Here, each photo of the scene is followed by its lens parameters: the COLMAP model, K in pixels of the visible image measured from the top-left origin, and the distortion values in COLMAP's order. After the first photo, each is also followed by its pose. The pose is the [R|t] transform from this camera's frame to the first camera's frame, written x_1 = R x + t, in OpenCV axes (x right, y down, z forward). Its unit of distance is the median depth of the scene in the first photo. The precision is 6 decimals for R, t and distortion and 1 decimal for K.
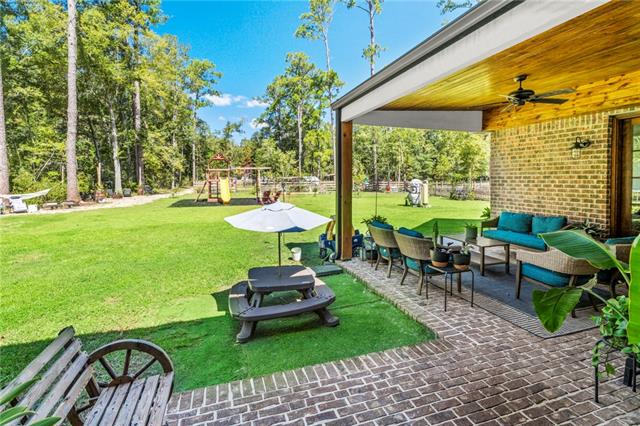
lens RADIAL K [[304.2, 0, 321.3], [0, 304.2, 190.8], [0, 0, 1]] dist [-0.000652, 0.000194]
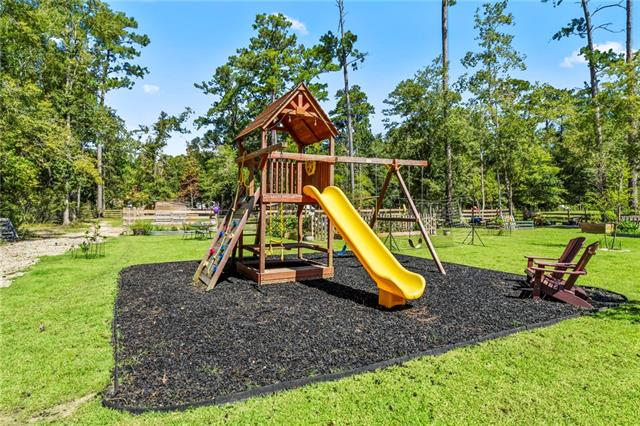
lens RADIAL K [[361.6, 0, 320.0], [0, 361.6, 213.0], [0, 0, 1]] dist [-0.001570, 0.001688]
pose [[0.982931, -0.005912, 0.183880, -1.769902], [0.011917, 0.999431, -0.031569, -0.010589], [-0.183588, 0.033221, 0.982442, 3.229905]]
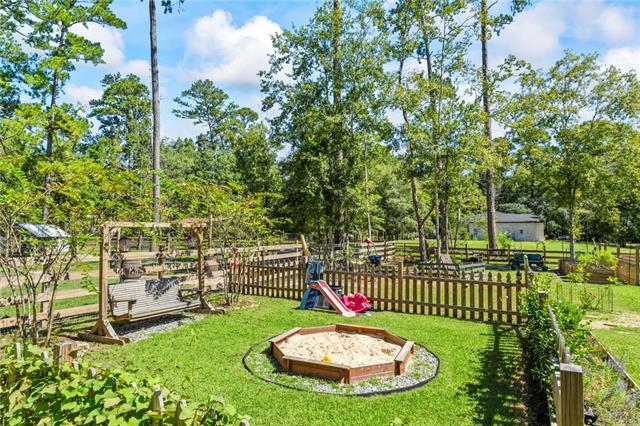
lens RADIAL K [[361.6, 0, 320.0], [0, 361.6, 213.0], [0, 0, 1]] dist [-0.001570, 0.001688]
pose [[0.689452, 0.048841, 0.722683, -1.506154], [0.021266, 0.995929, -0.087596, -0.218288], [-0.724019, 0.075762, 0.685607, 6.279694]]
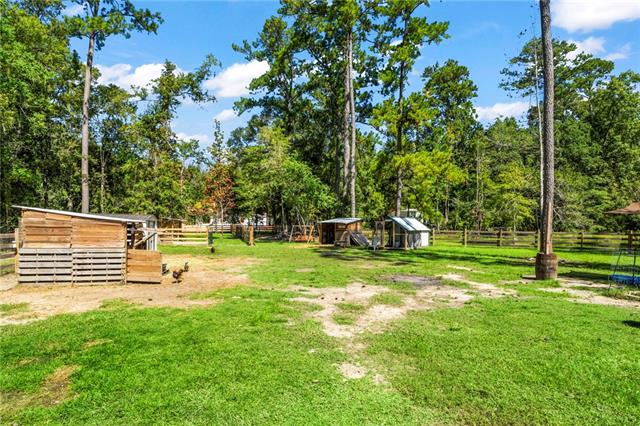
lens RADIAL K [[371.2, 0, 320.5], [0, 371.2, 224.3], [0, 0, 1]] dist [0.001449, 0.001158]
pose [[0.999402, 0.005399, 0.034140, -1.896474], [-0.003888, 0.999016, -0.044174, -0.269784], [-0.034345, 0.044015, 0.998440, 7.622931]]
